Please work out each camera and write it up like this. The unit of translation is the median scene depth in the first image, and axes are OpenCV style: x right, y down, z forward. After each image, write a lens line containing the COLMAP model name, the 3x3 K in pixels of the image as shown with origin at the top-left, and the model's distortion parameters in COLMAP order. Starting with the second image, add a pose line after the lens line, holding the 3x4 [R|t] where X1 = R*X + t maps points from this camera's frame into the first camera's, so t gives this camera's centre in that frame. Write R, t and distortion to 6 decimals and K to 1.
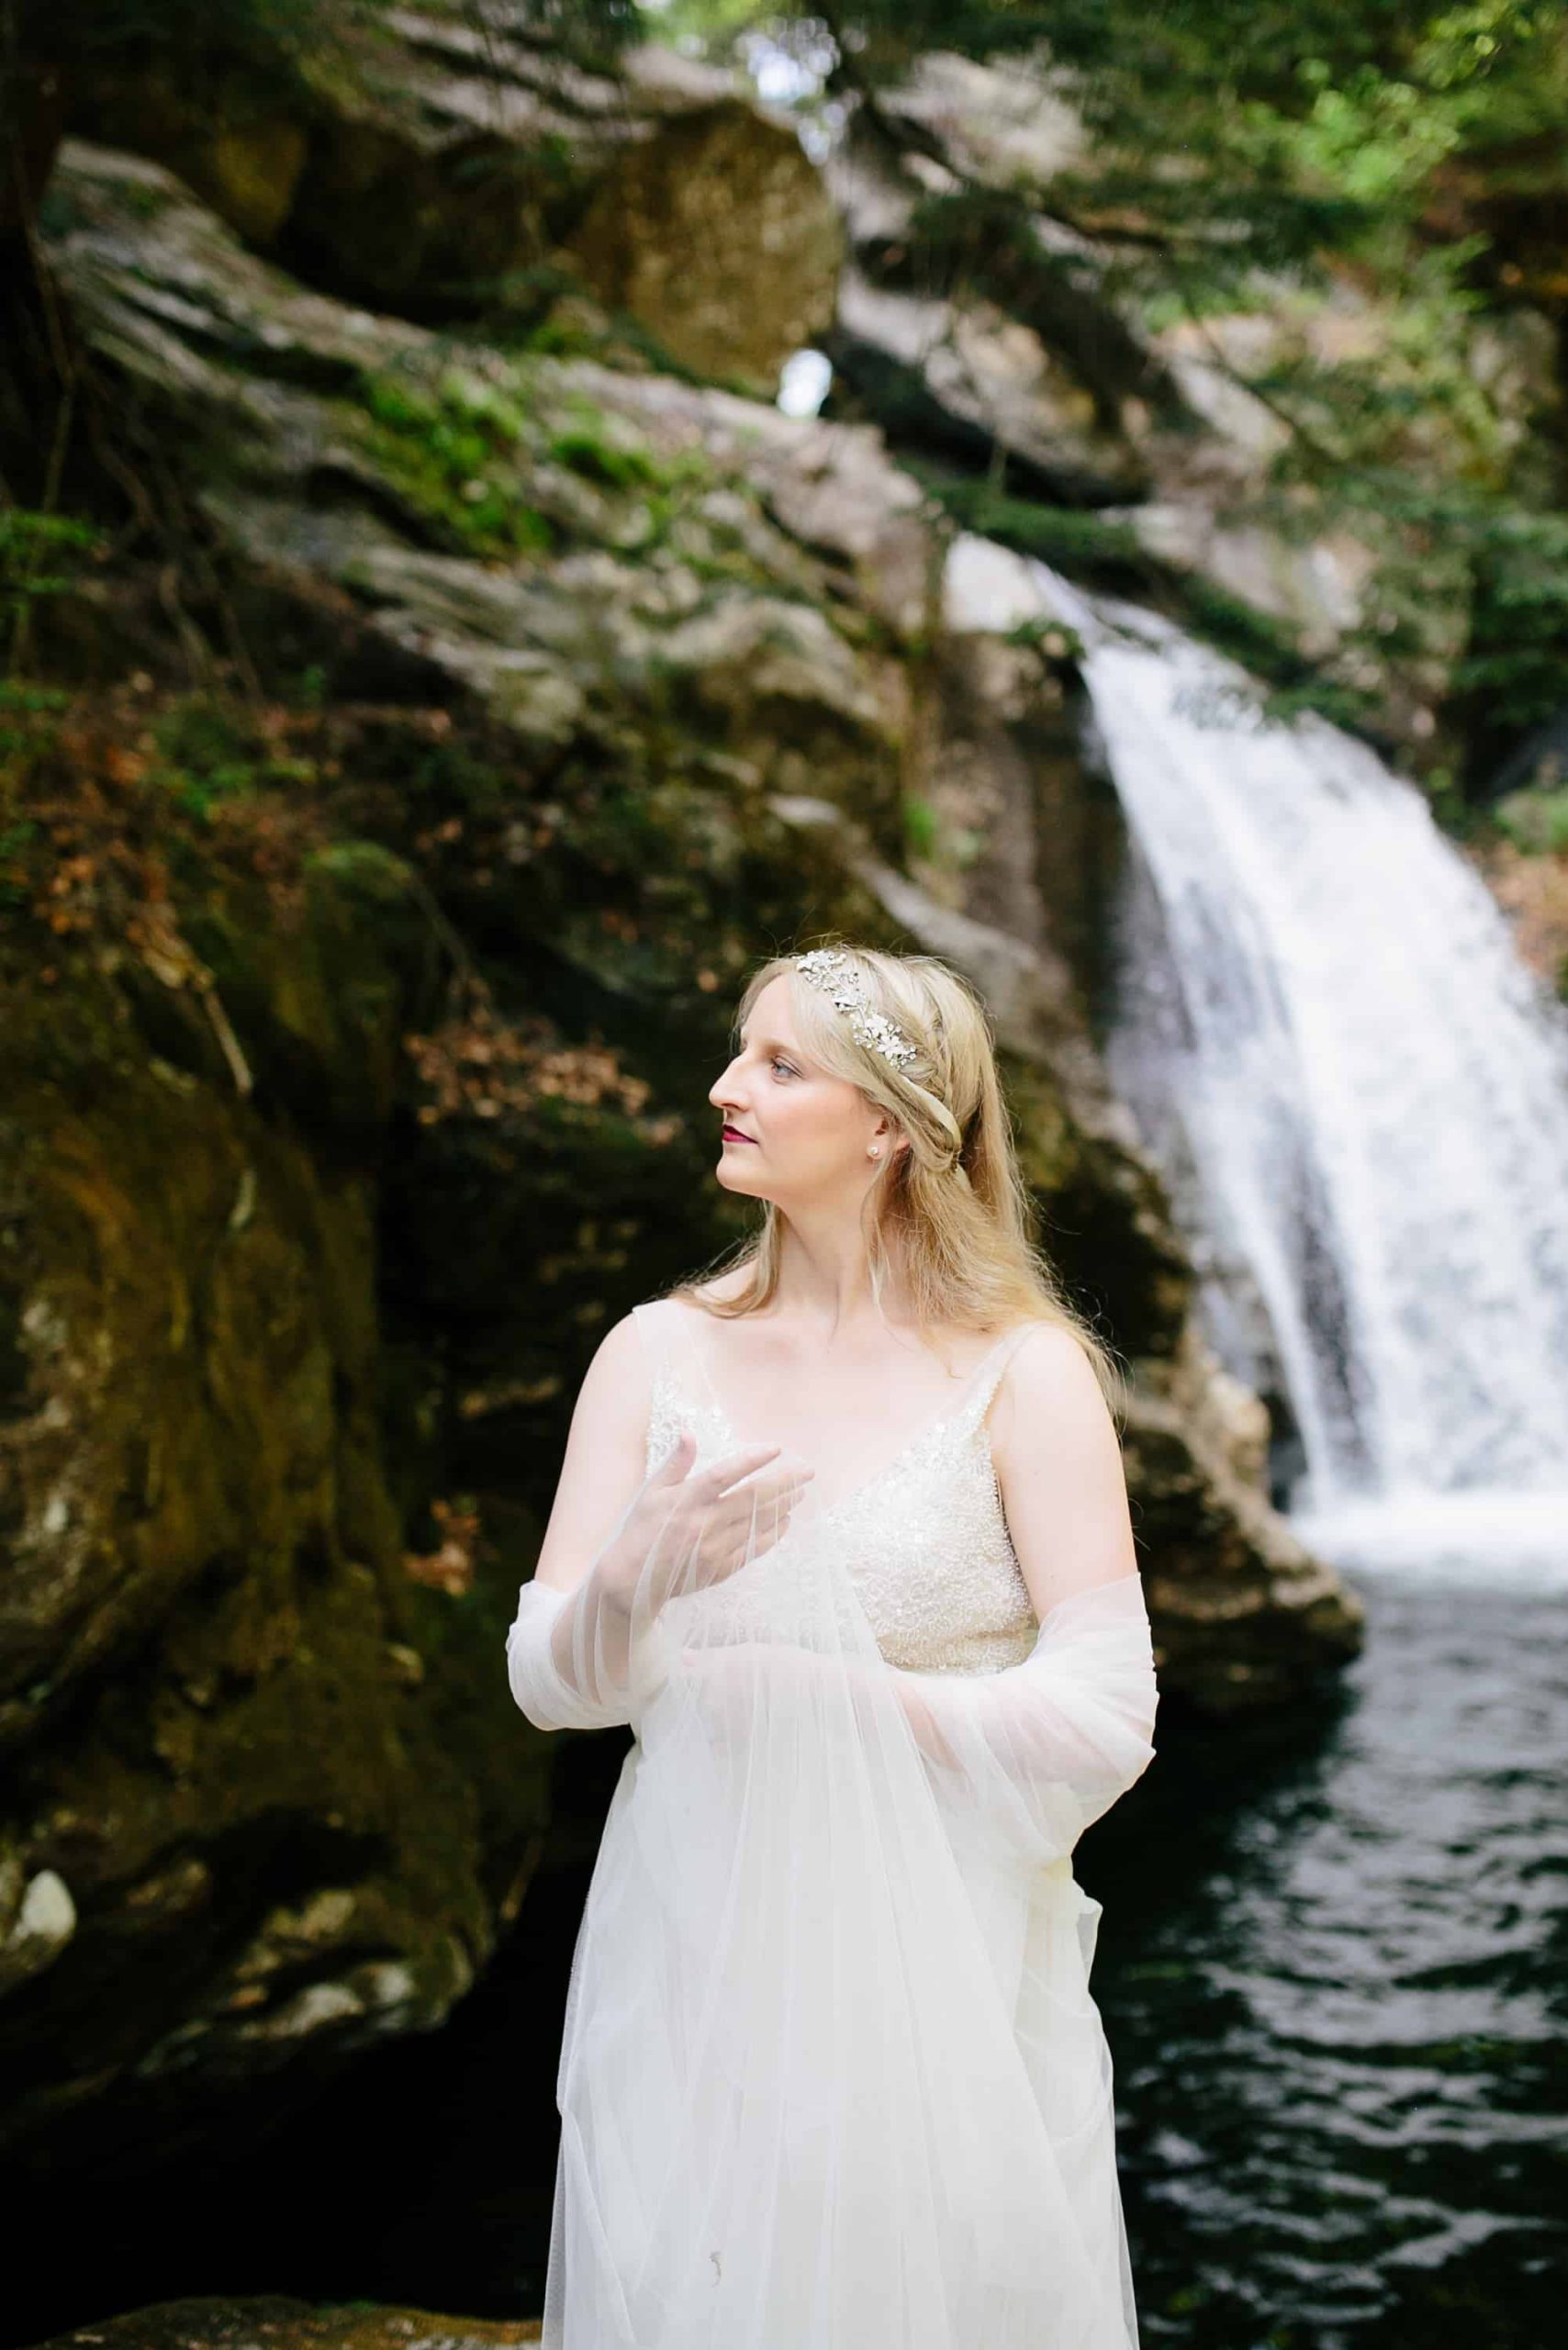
lens RADIAL K [[2242.6, 0, 784.0], [0, 2242.6, 1175.0], [0, 0, 1]] dist [-0.069028, 0.114188]
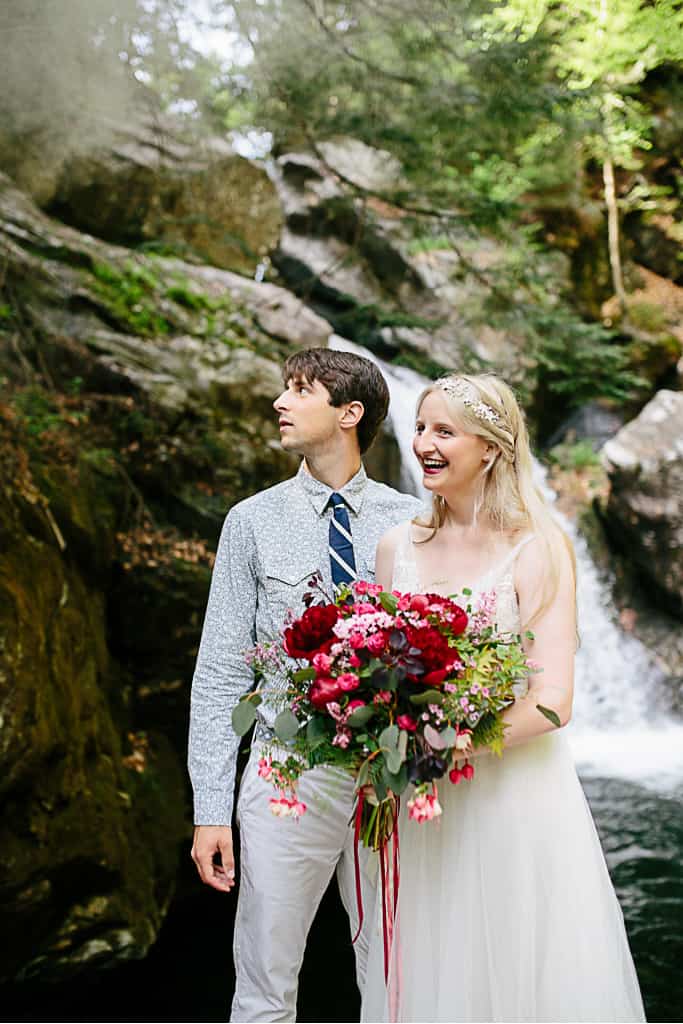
lens RADIAL K [[977.2, 0, 341.5], [0, 977.2, 512.0], [0, 0, 1]] dist [-0.069028, 0.114188]
pose [[0.994219, 0.007538, 0.107109, -0.038140], [0.003624, 0.994608, -0.103639, 0.019434], [-0.107313, 0.103428, 0.988831, -0.028544]]
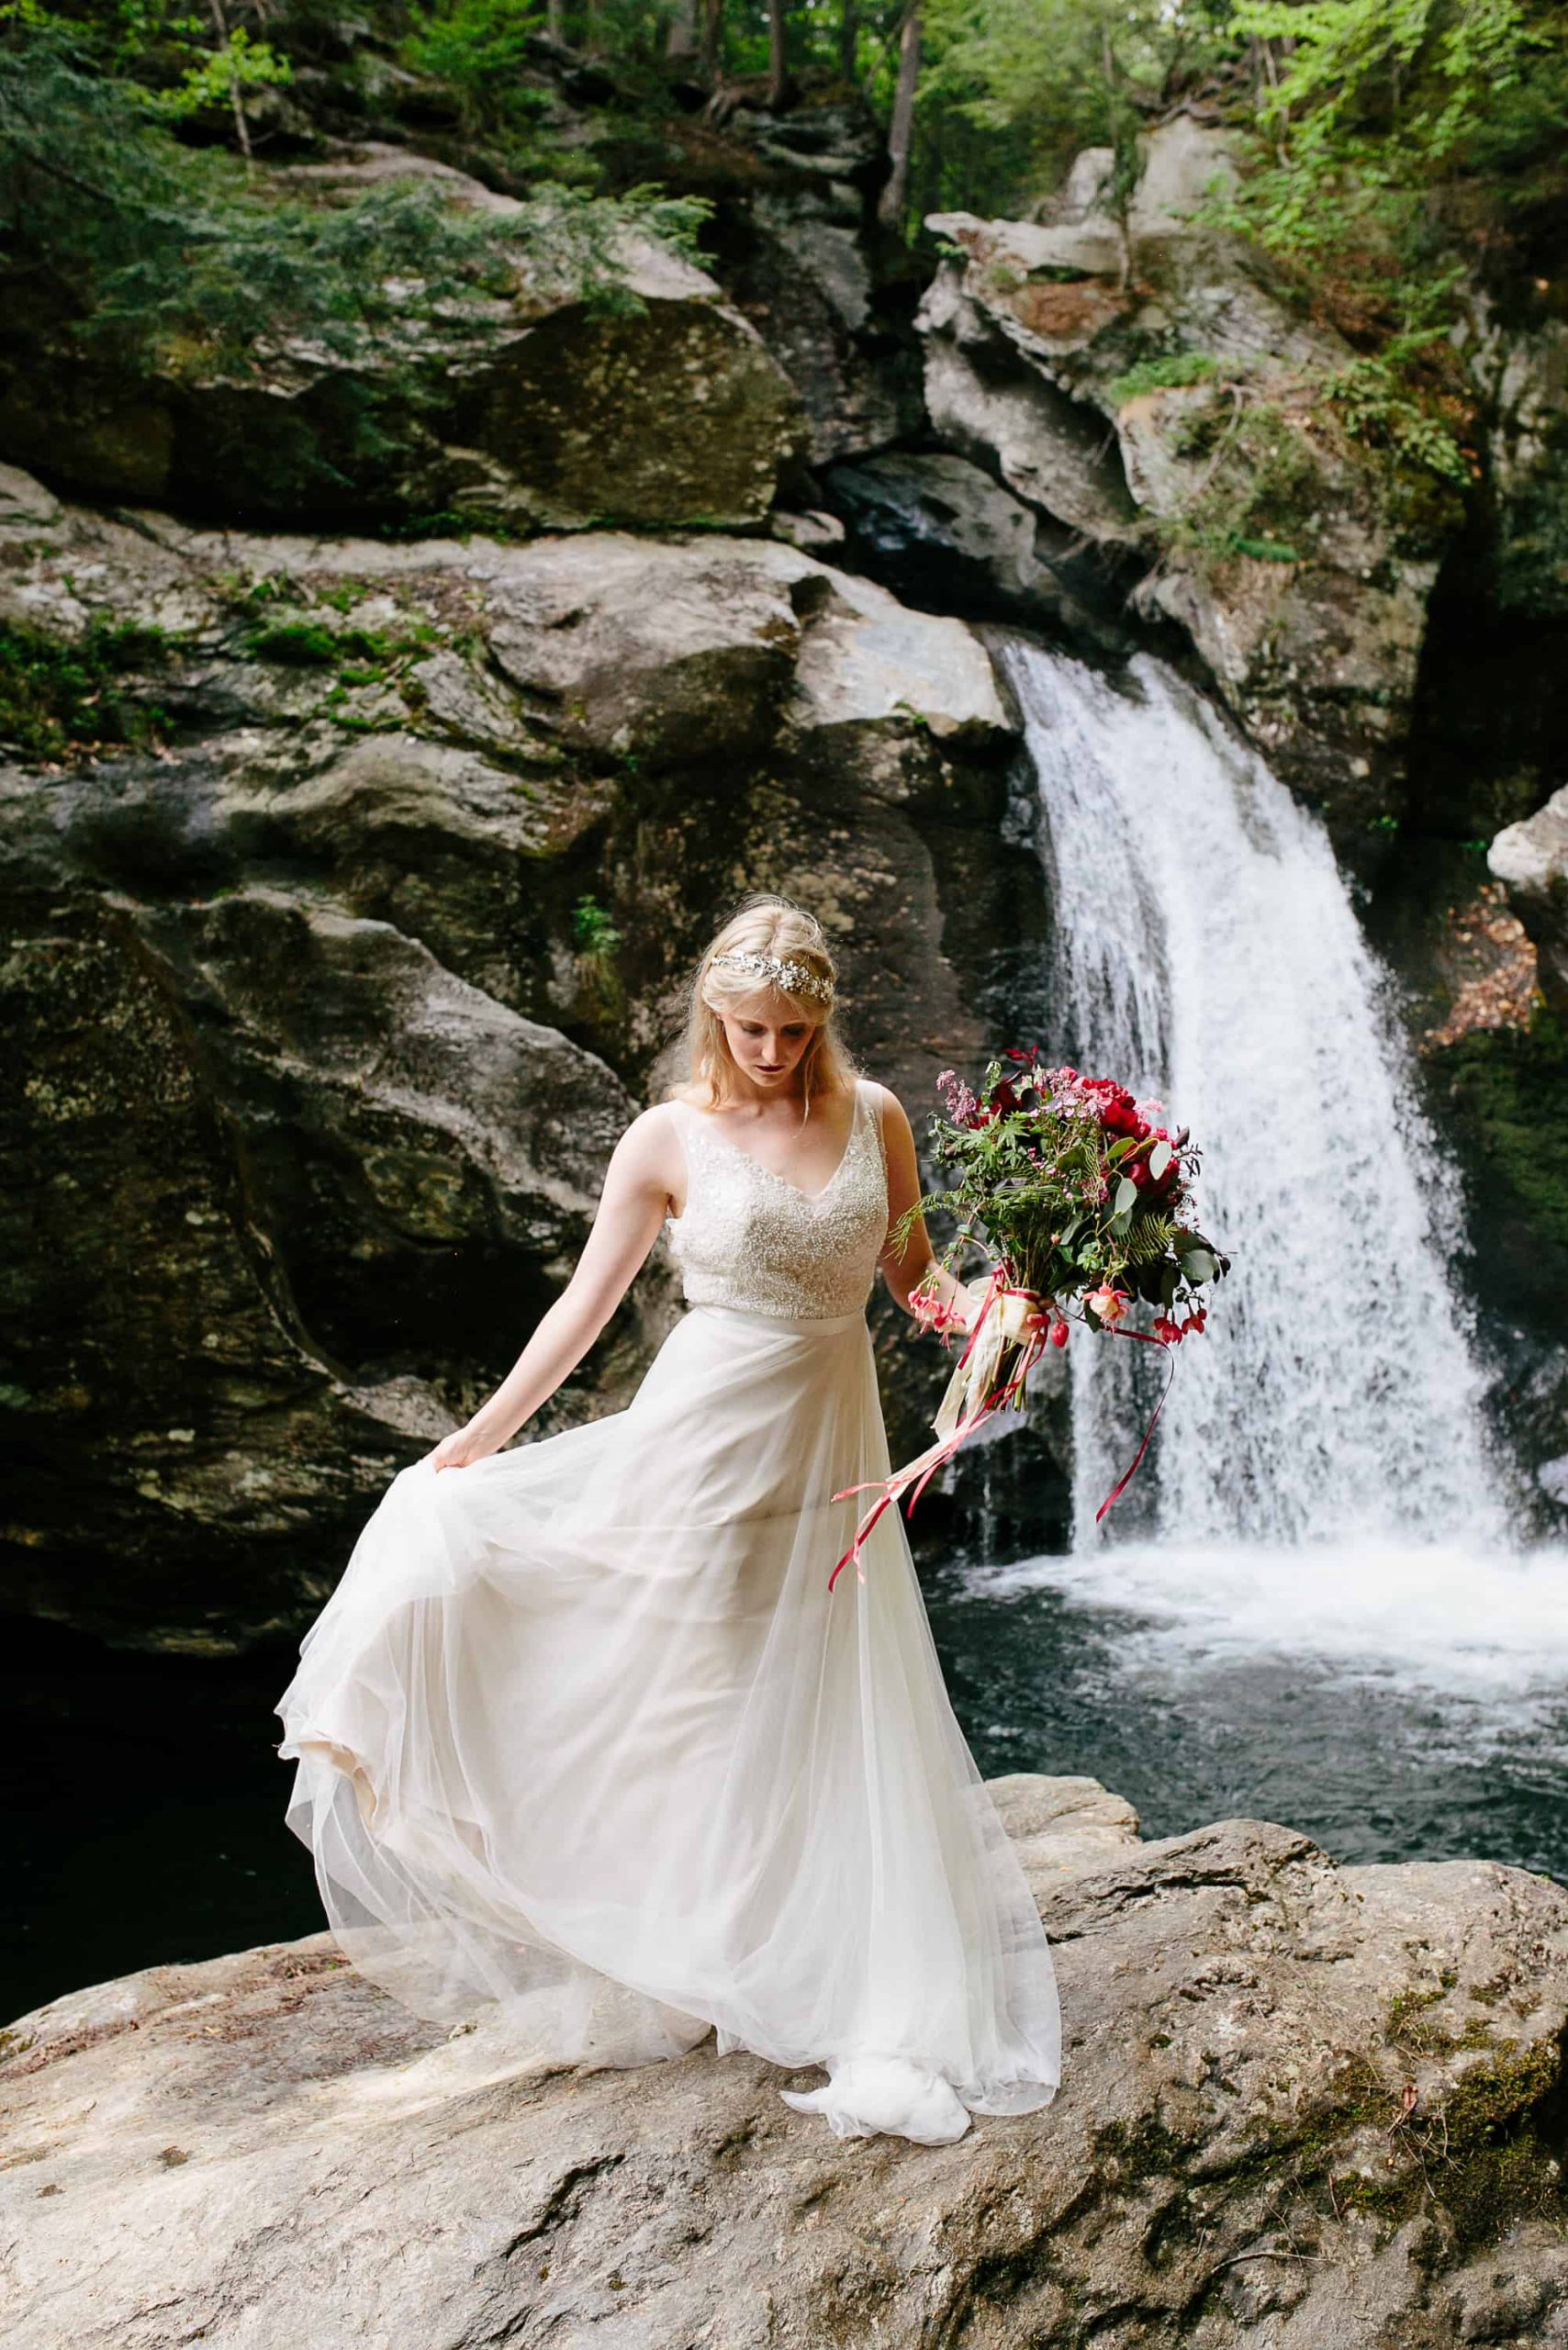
lens RADIAL K [[2242.6, 0, 784.0], [0, 2242.6, 1175.0], [0, 0, 1]] dist [-0.069028, 0.114188]
pose [[0.898650, 0.003018, -0.438657, 0.961403], [-0.008628, 0.999904, -0.010796, -0.018086], [0.438582, 0.013487, 0.898590, 0.001195]]
